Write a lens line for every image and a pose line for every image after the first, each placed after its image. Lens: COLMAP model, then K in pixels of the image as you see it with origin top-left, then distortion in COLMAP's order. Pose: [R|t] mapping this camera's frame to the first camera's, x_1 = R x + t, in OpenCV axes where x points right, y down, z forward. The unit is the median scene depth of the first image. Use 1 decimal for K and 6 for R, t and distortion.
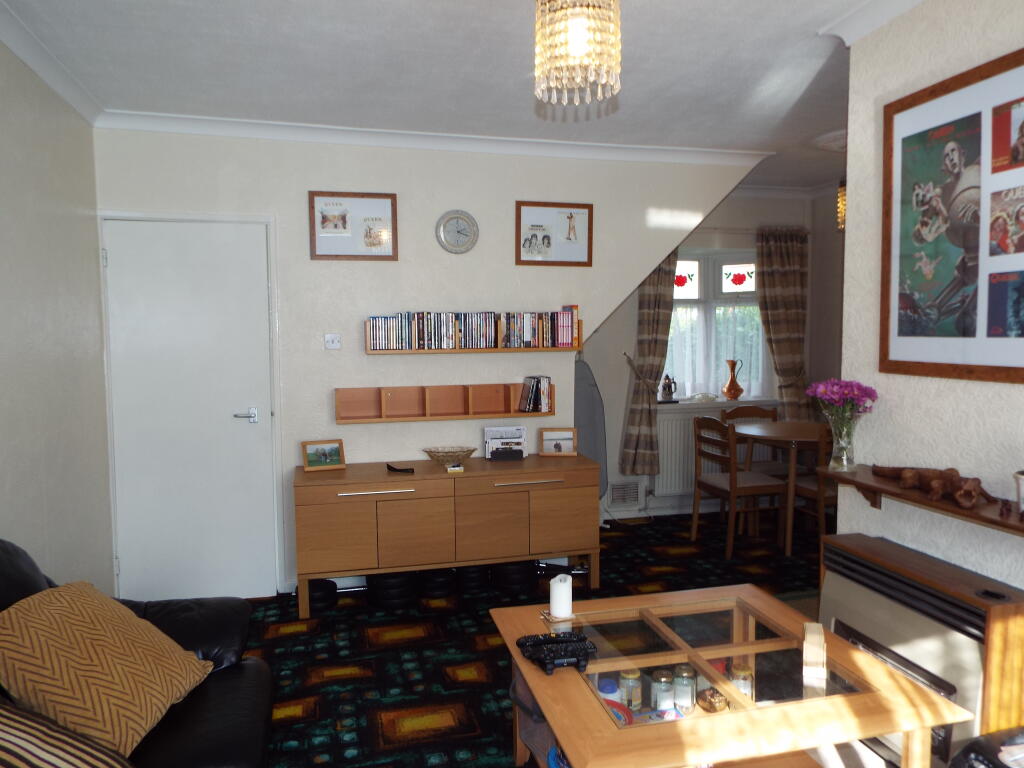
lens RADIAL K [[741.5, 0, 510.7], [0, 741.5, 386.2], [0, 0, 1]] dist [-0.010802, 0.000322]
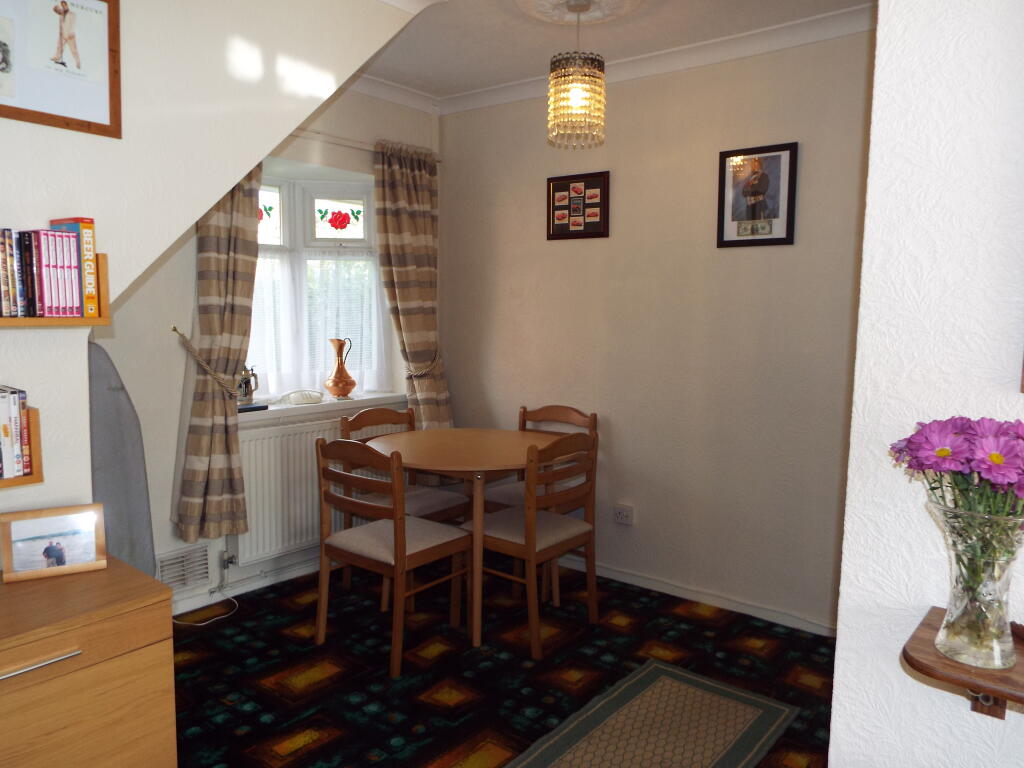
lens RADIAL K [[741.5, 0, 508.1], [0, 741.5, 391.9], [0, 0, 1]] dist [-0.010802, 0.000322]
pose [[0.801448, -0.046769, 0.596233, 0.018204], [0.019268, 0.998439, 0.052418, -0.020724], [-0.597754, -0.030522, 0.801099, 0.388536]]
